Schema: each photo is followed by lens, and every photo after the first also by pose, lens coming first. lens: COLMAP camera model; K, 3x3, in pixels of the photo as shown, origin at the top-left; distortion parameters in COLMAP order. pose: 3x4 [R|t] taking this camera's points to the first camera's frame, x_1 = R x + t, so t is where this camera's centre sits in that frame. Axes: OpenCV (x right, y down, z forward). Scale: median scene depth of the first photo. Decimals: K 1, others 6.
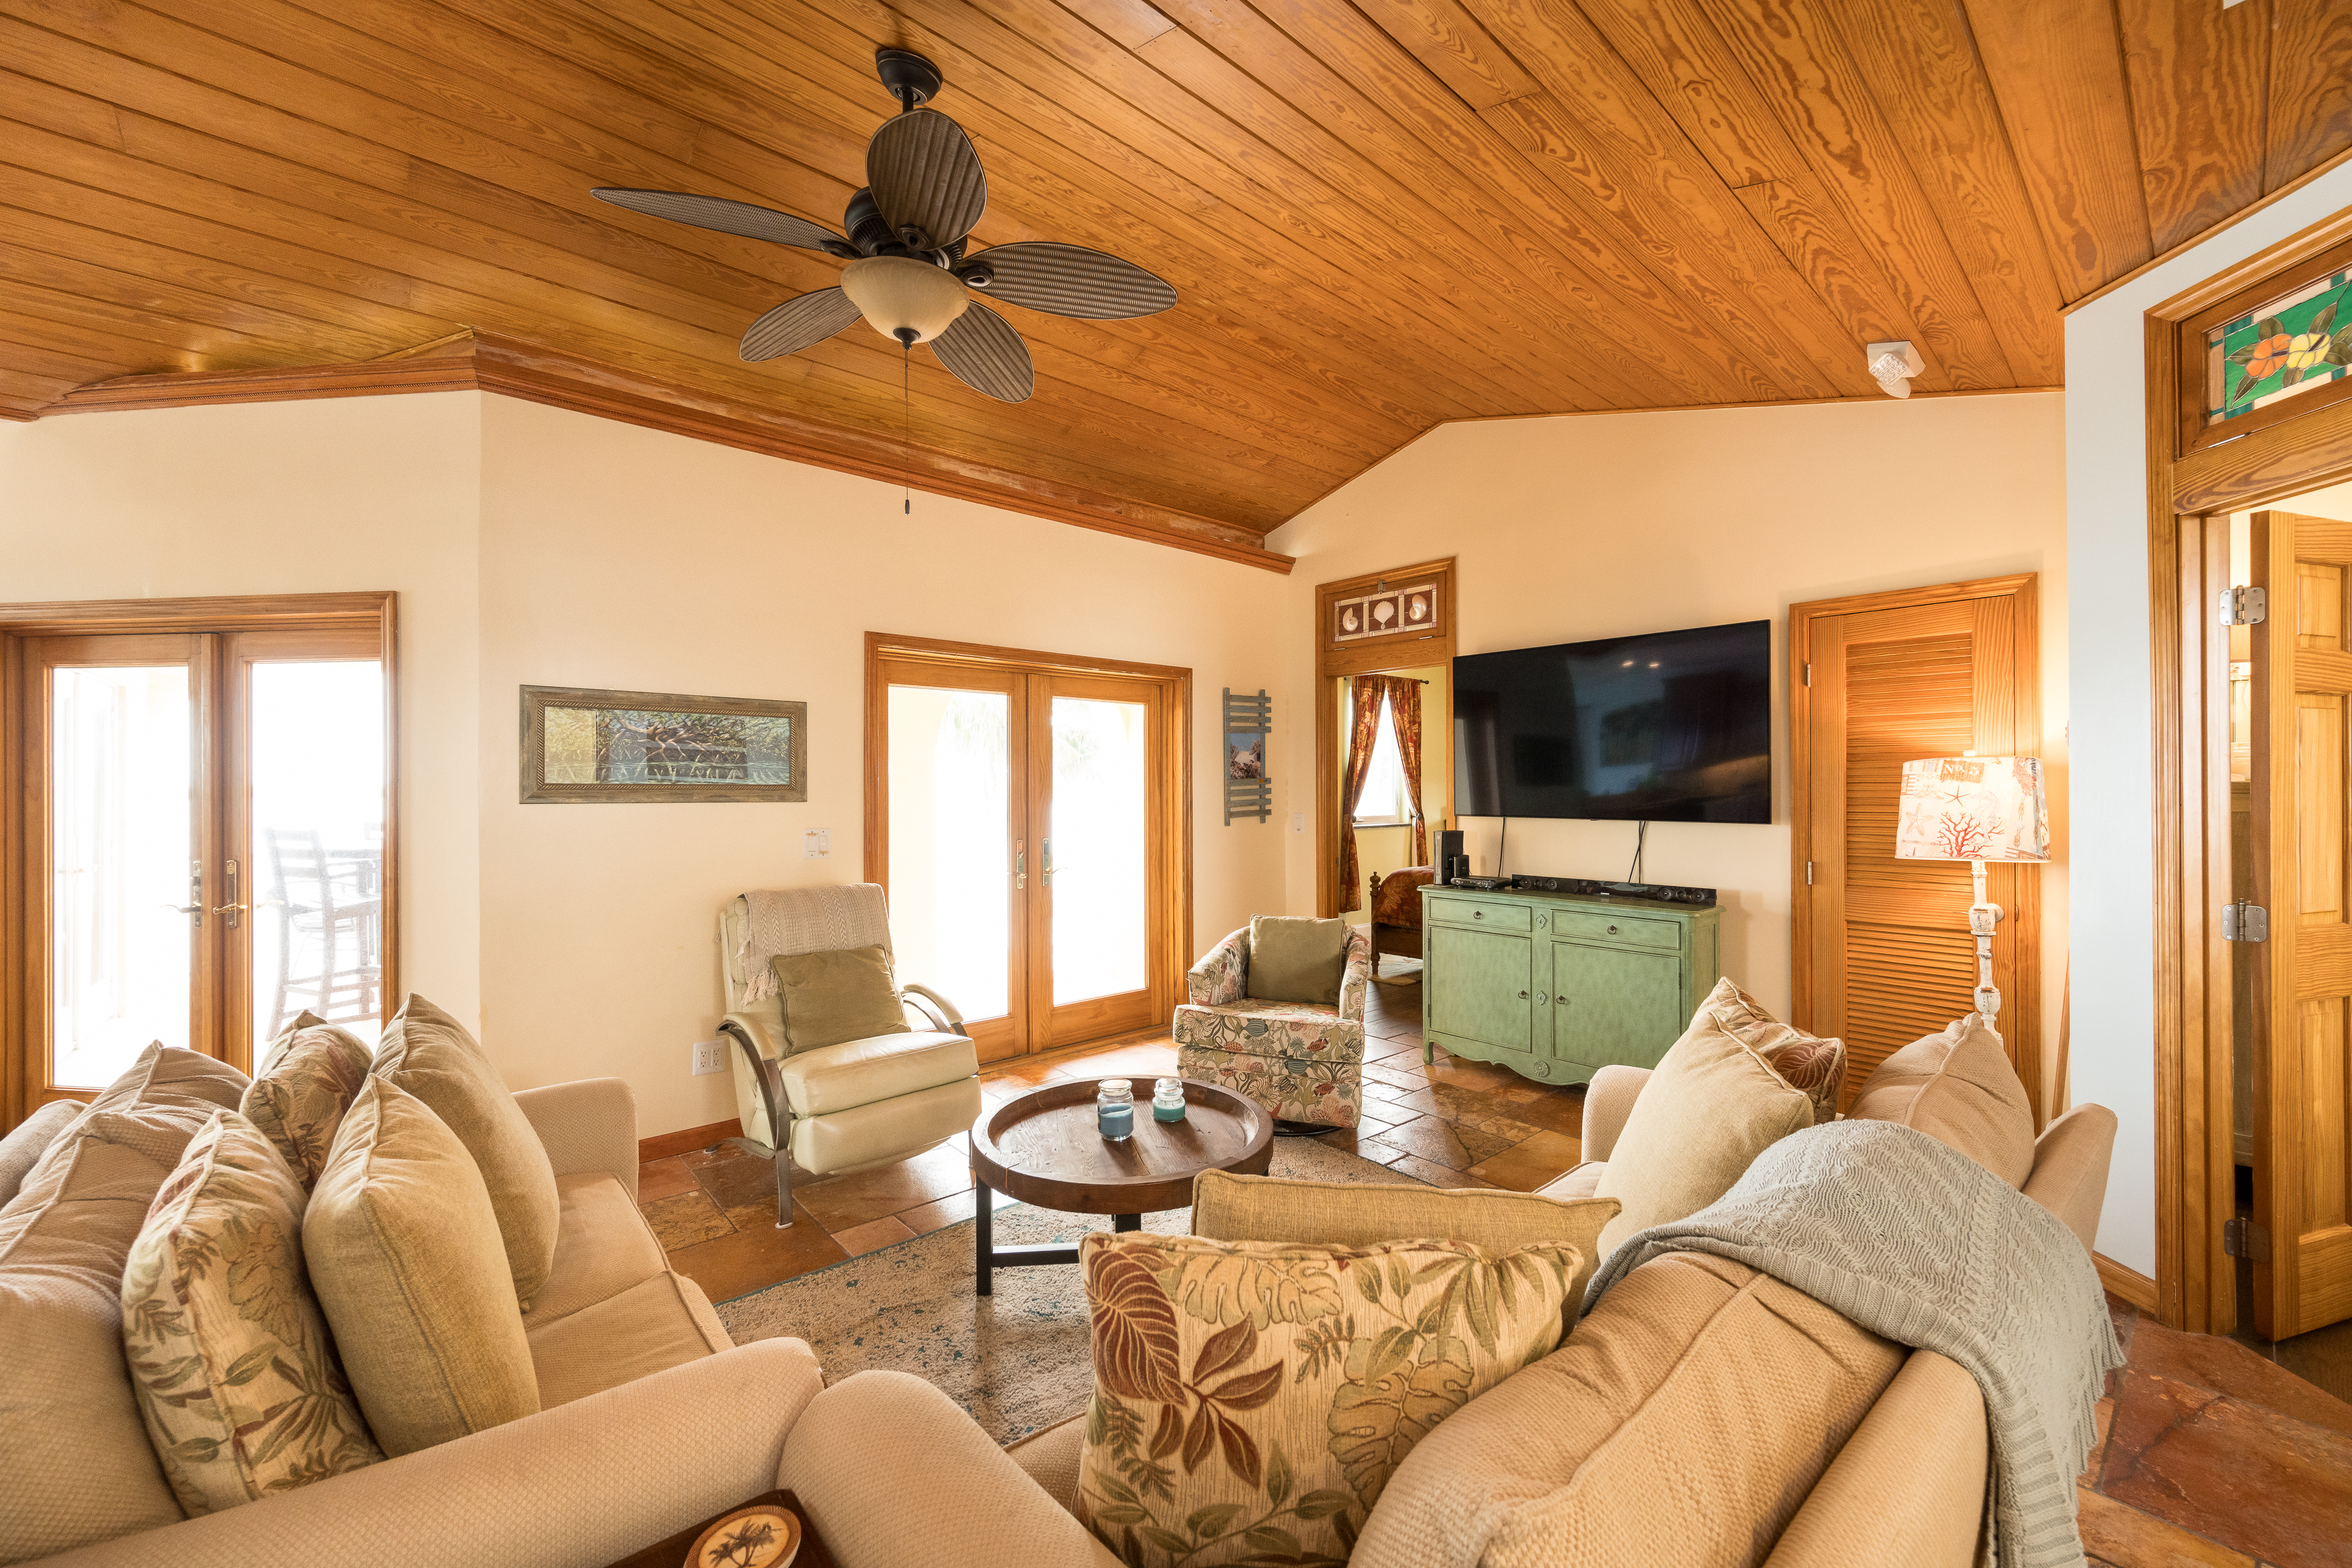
lens RADIAL K [[917.1, 0, 1176.0], [0, 917.1, 784.0], [0, 0, 1]] dist [0.000115, 0.000230]
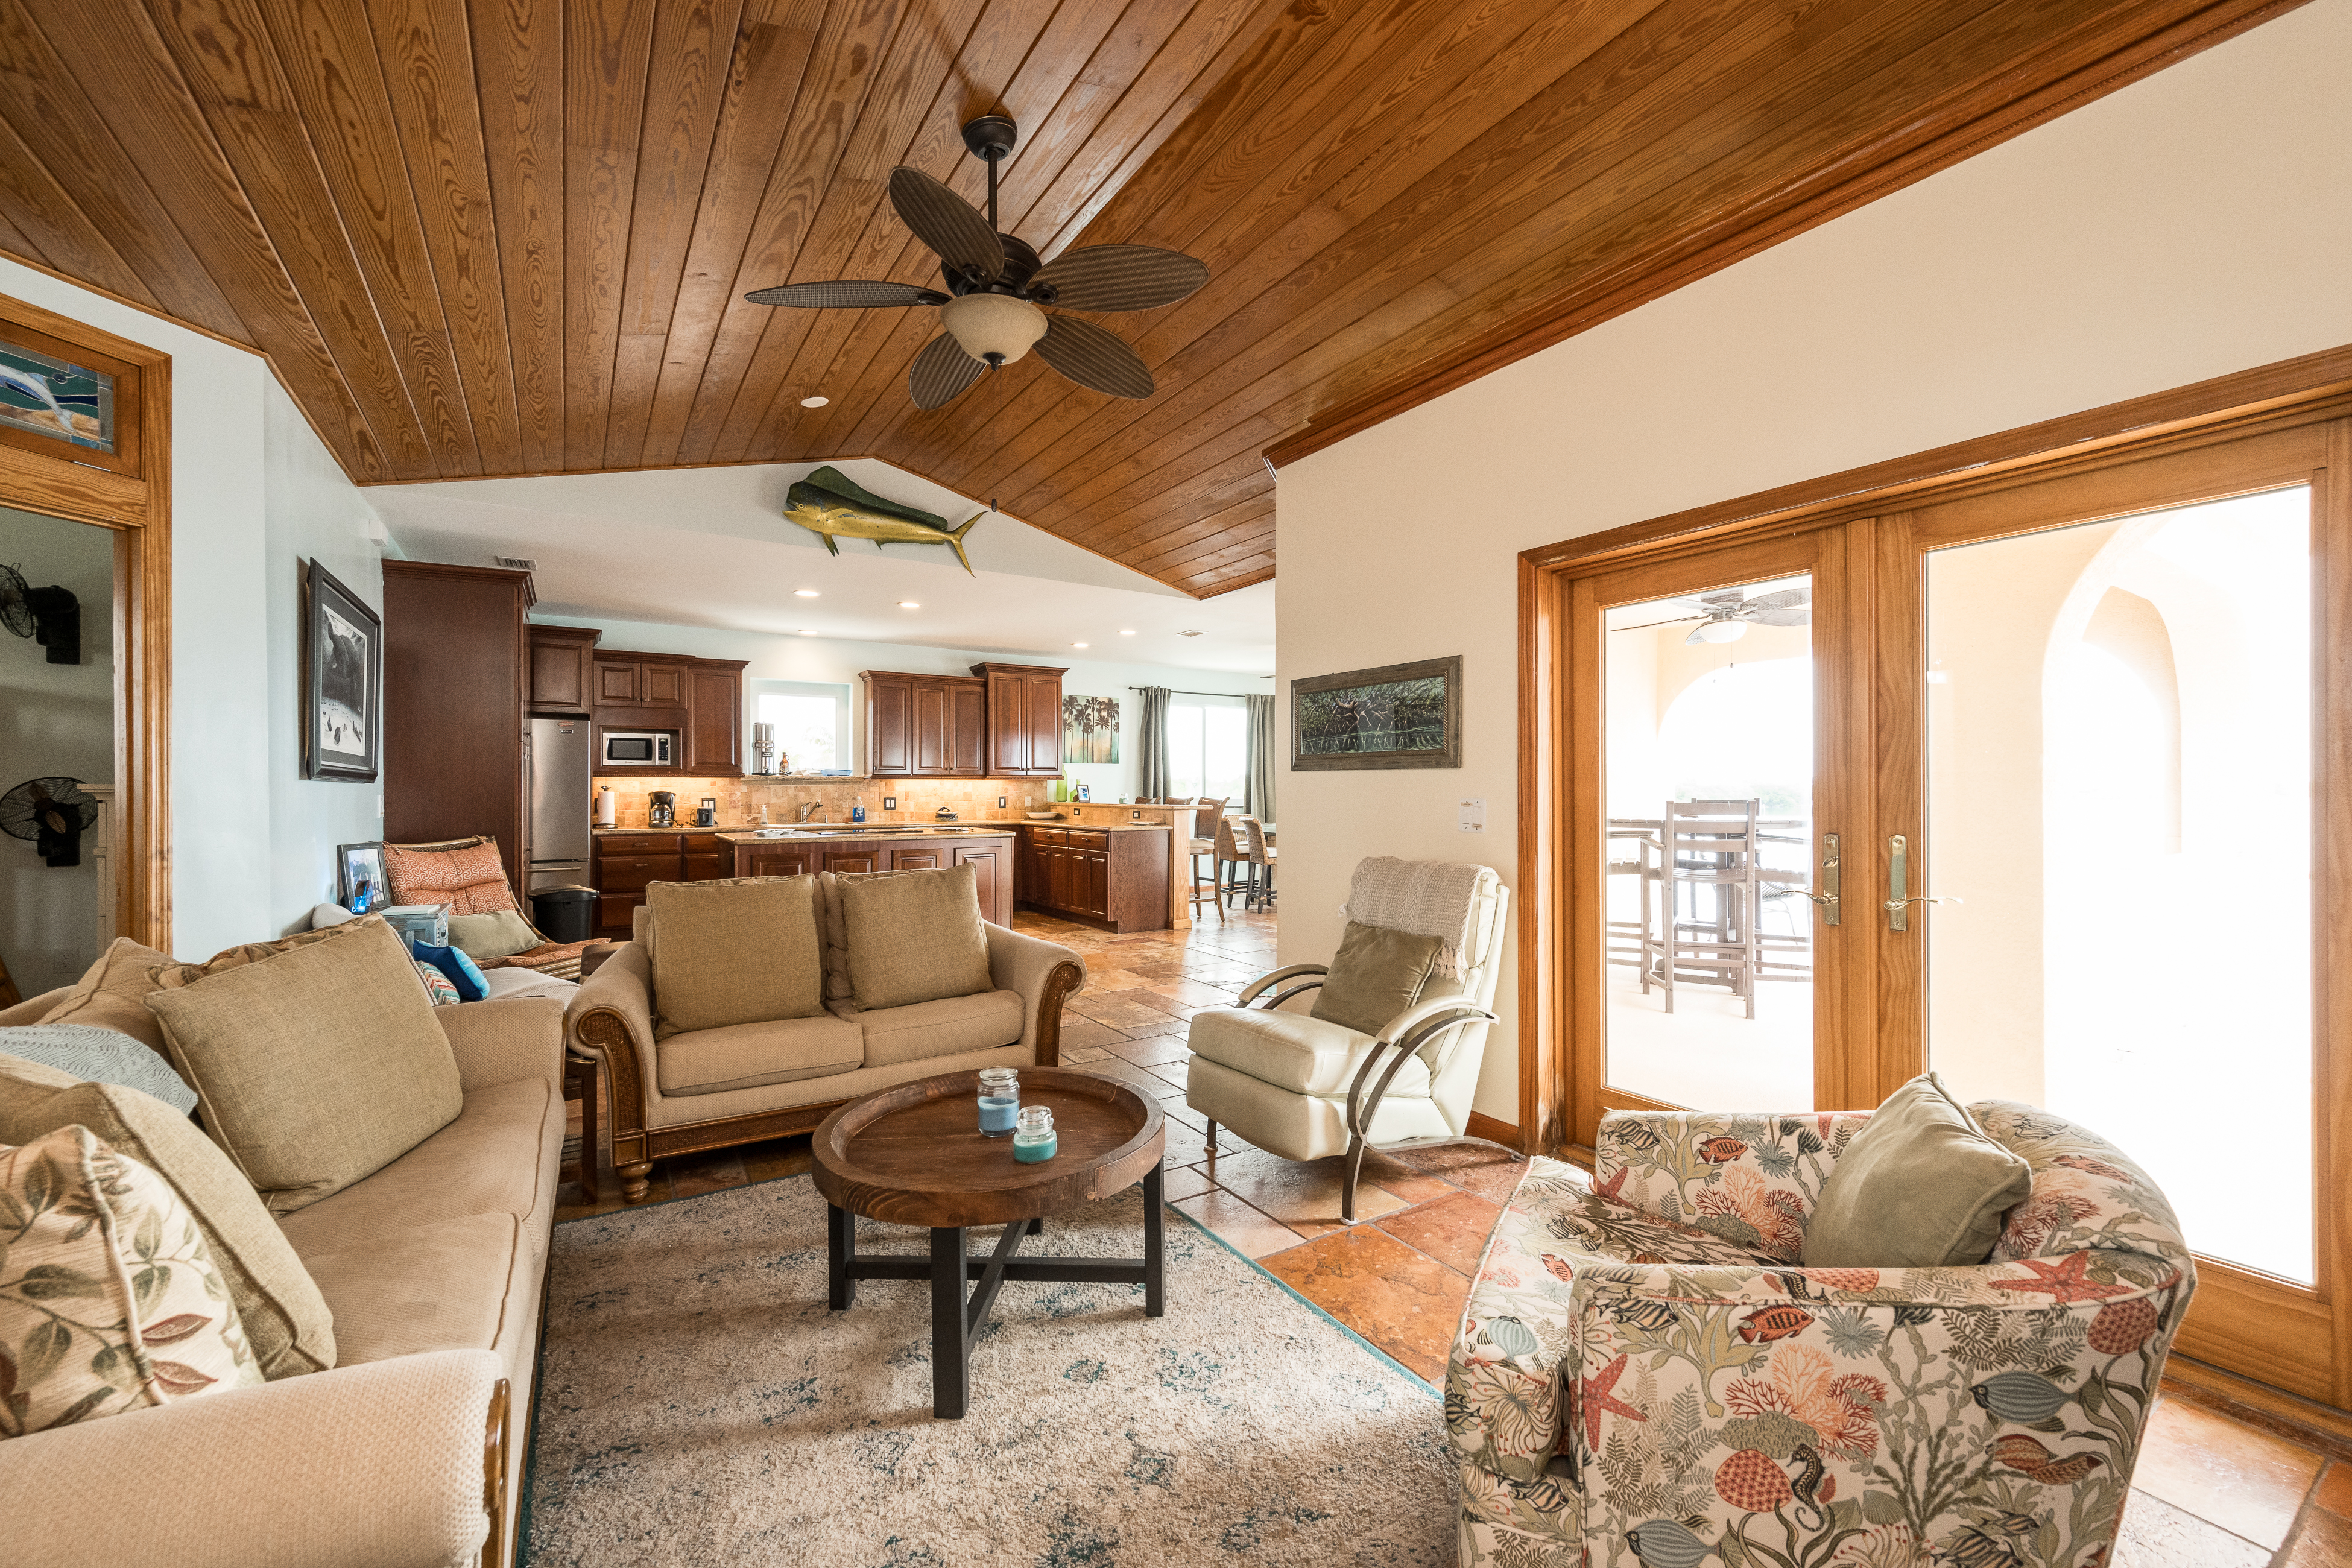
lens RADIAL K [[917.1, 0, 1176.0], [0, 917.1, 784.0], [0, 0, 1]] dist [0.000115, 0.000230]
pose [[-0.135793, -0.002765, -0.990733, 0.574314], [0.005002, 0.999981, -0.003476, 0.041498], [0.990725, -0.005428, -0.135777, 0.964515]]
